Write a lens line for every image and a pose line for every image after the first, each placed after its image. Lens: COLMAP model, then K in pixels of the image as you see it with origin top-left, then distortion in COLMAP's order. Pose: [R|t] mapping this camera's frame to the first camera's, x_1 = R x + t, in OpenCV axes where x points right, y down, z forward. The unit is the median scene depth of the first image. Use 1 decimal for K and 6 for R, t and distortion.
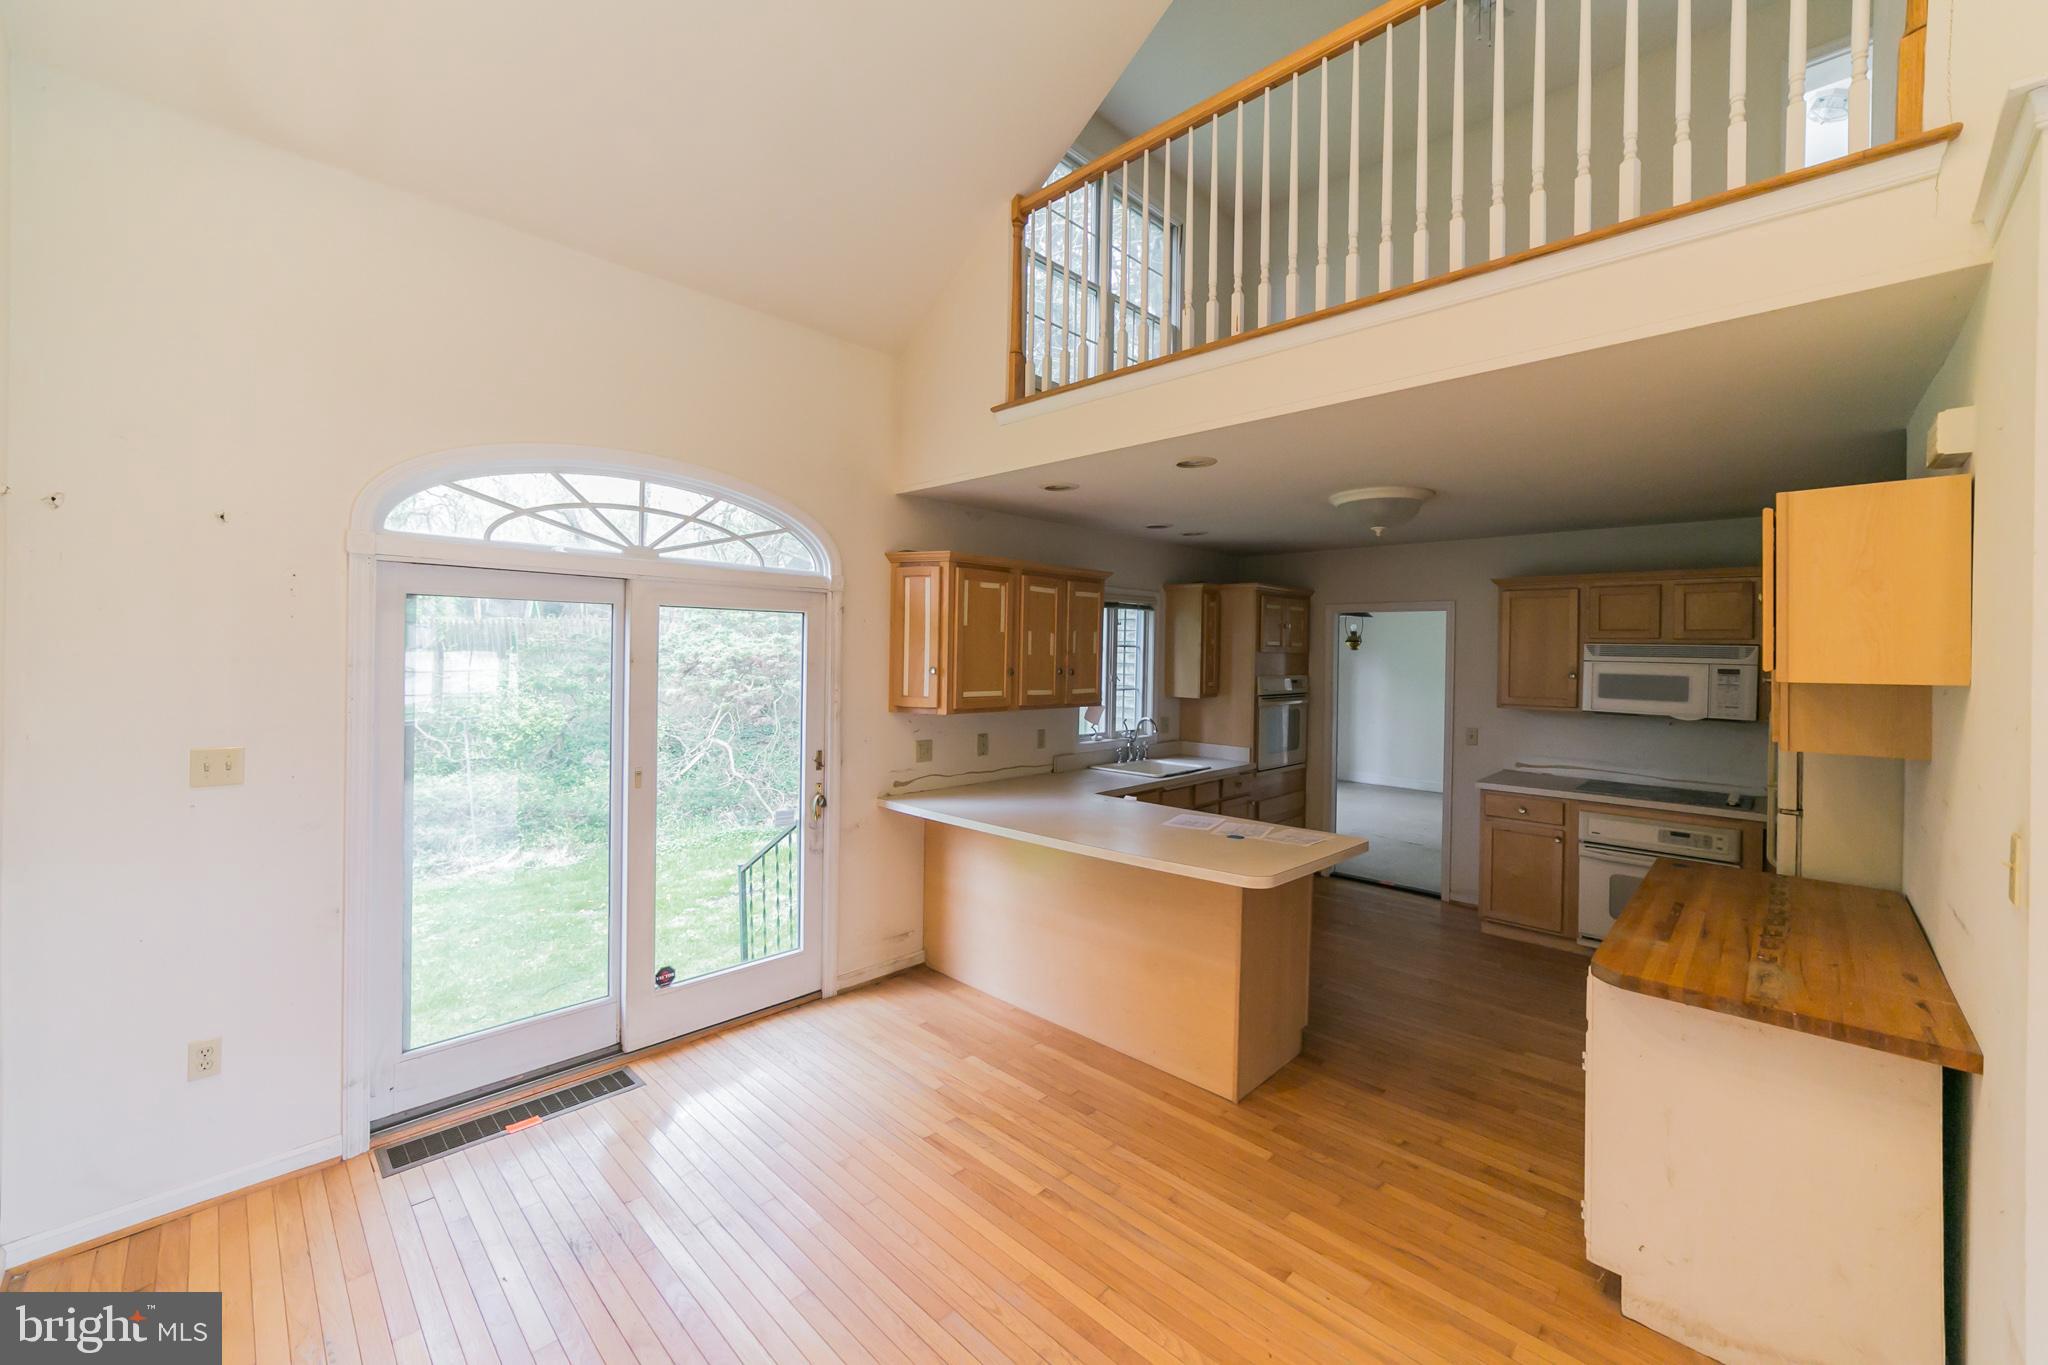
lens RADIAL K [[805.0, 0, 1006.7], [0, 805.0, 652.9], [0, 0, 1]] dist [0.000937, 0.000197]
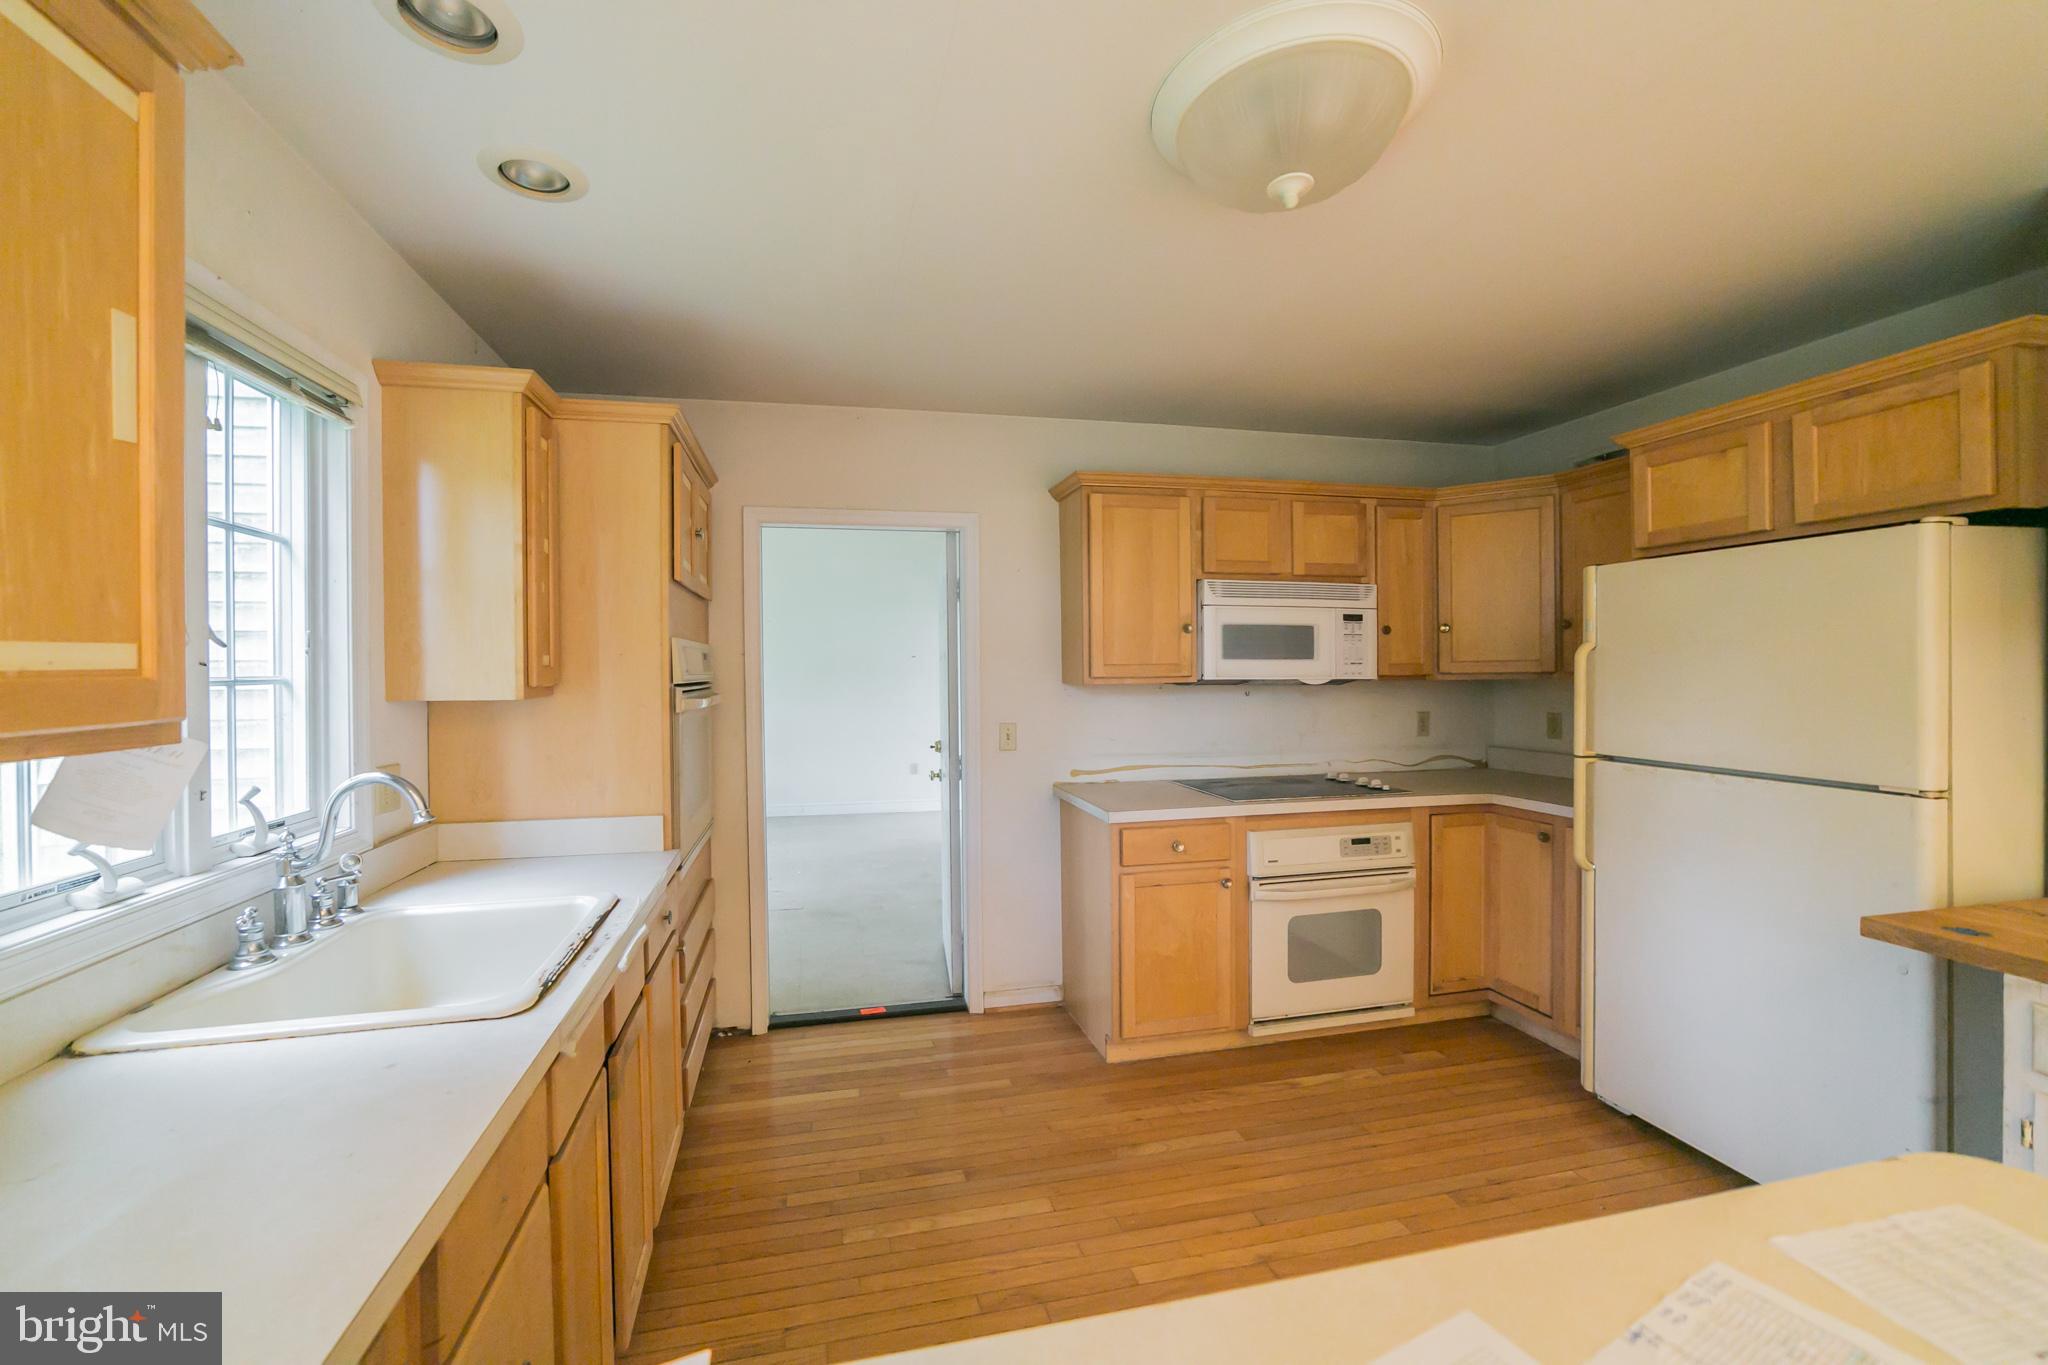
lens RADIAL K [[820.0, 0, 1022.3], [0, 820.0, 680.6], [0, 0, 1]] dist [-0.000842, 0.000068]
pose [[0.511906, -0.031782, 0.858453, 0.057028], [0.014463, 0.999493, 0.028379, 0.053558], [-0.858919, -0.002112, 0.512106, 0.819973]]
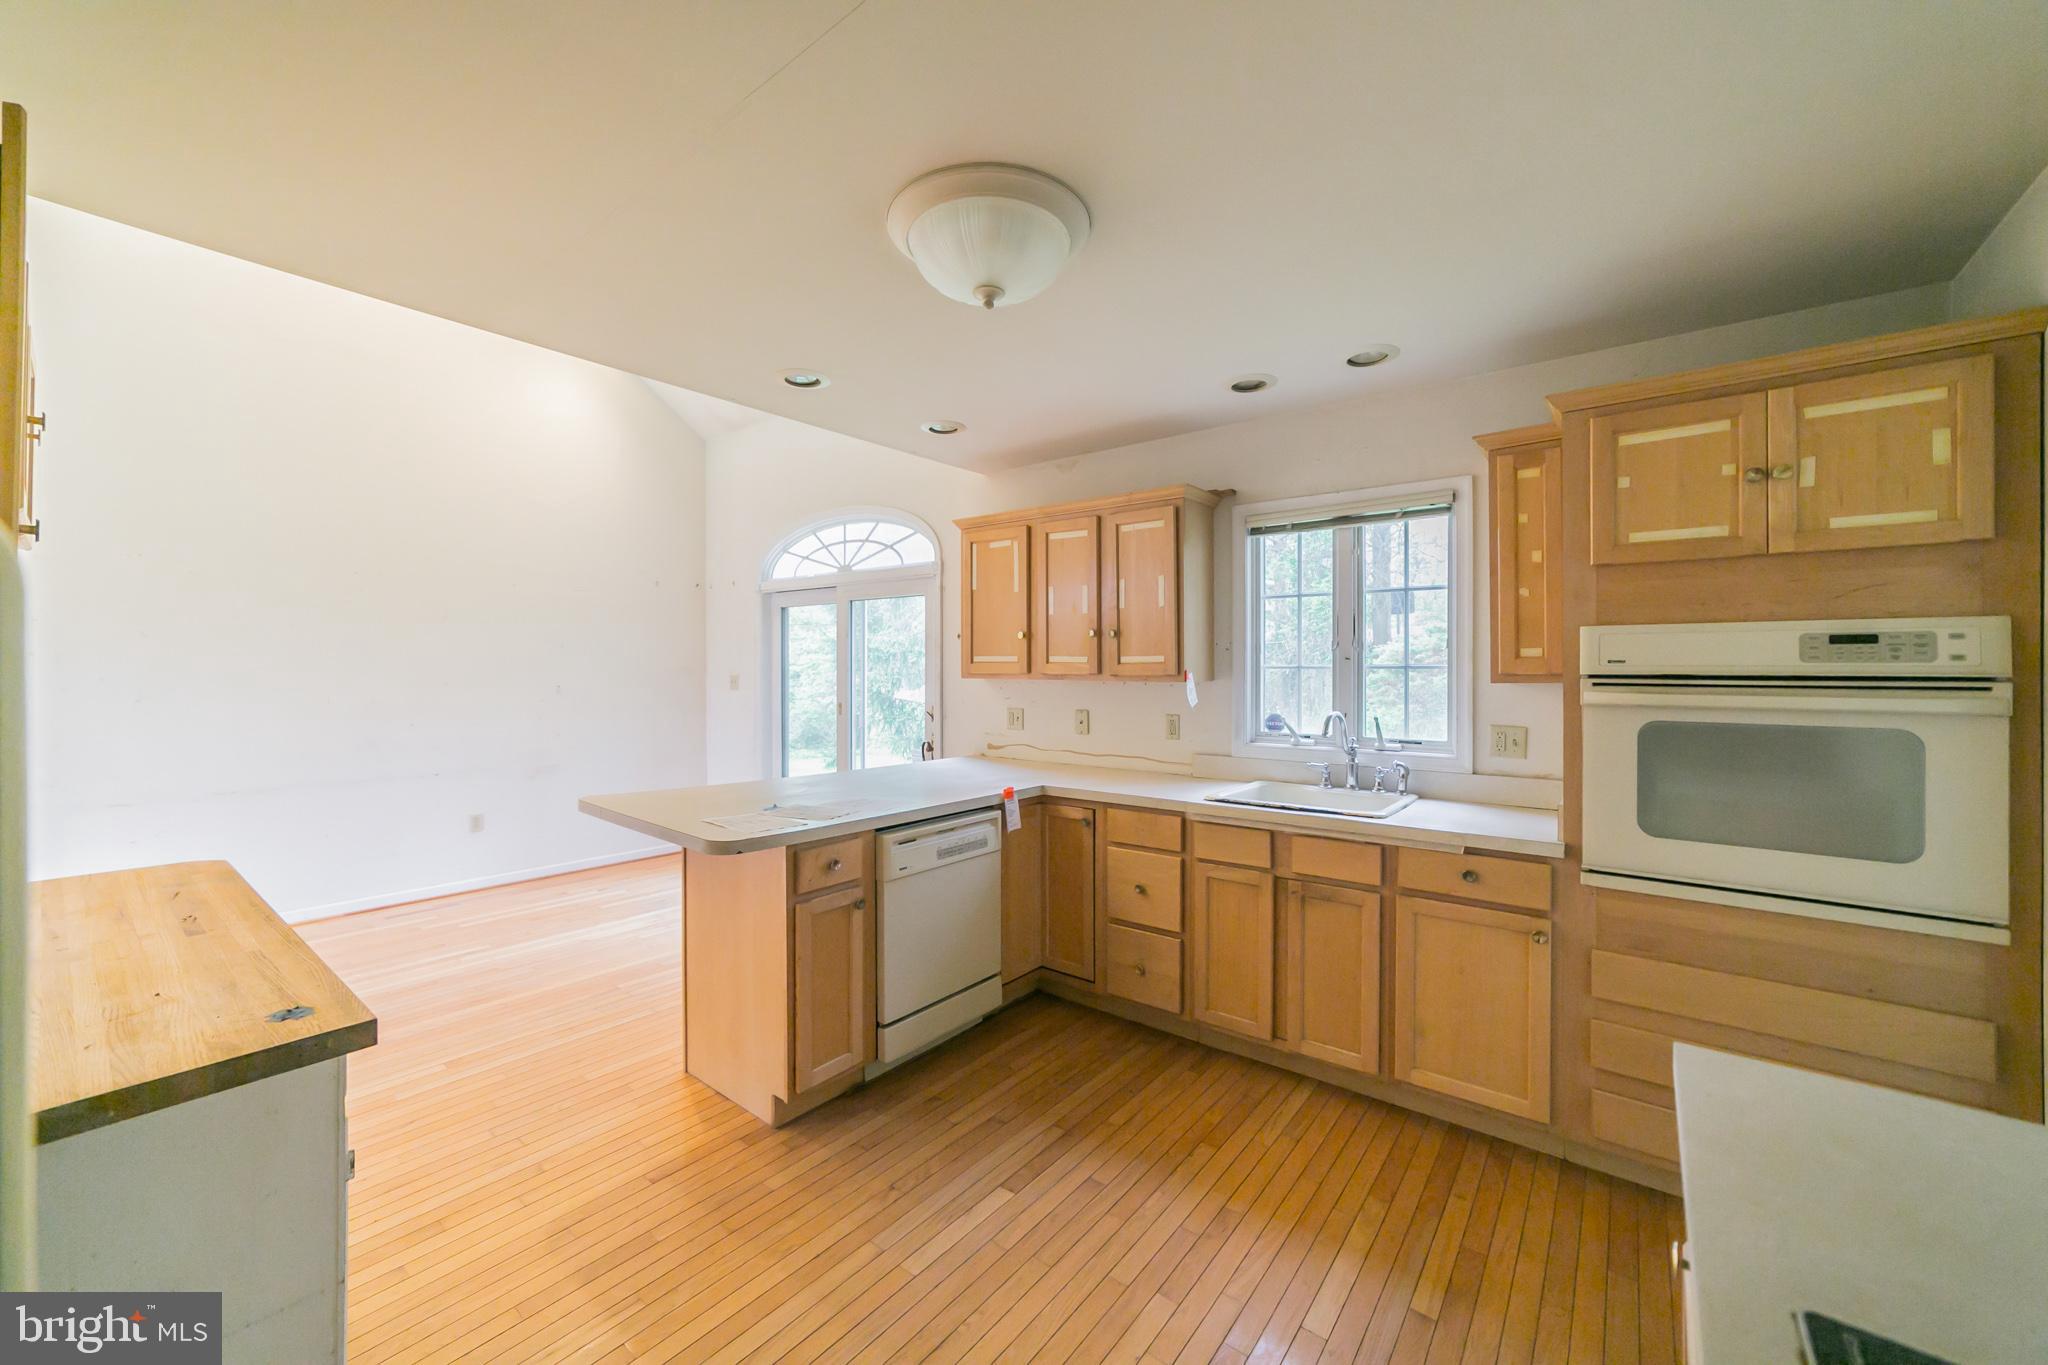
lens RADIAL K [[783.7, 0, 1025.0], [0, 783.7, 666.4], [0, 0, 1]] dist [-0.000335, 0.000118]
pose [[0.112700, -0.014570, -0.993522, 0.848061], [0.000194, 0.999893, -0.014641, 0.069042], [0.993629, 0.001458, 0.112690, 0.879817]]
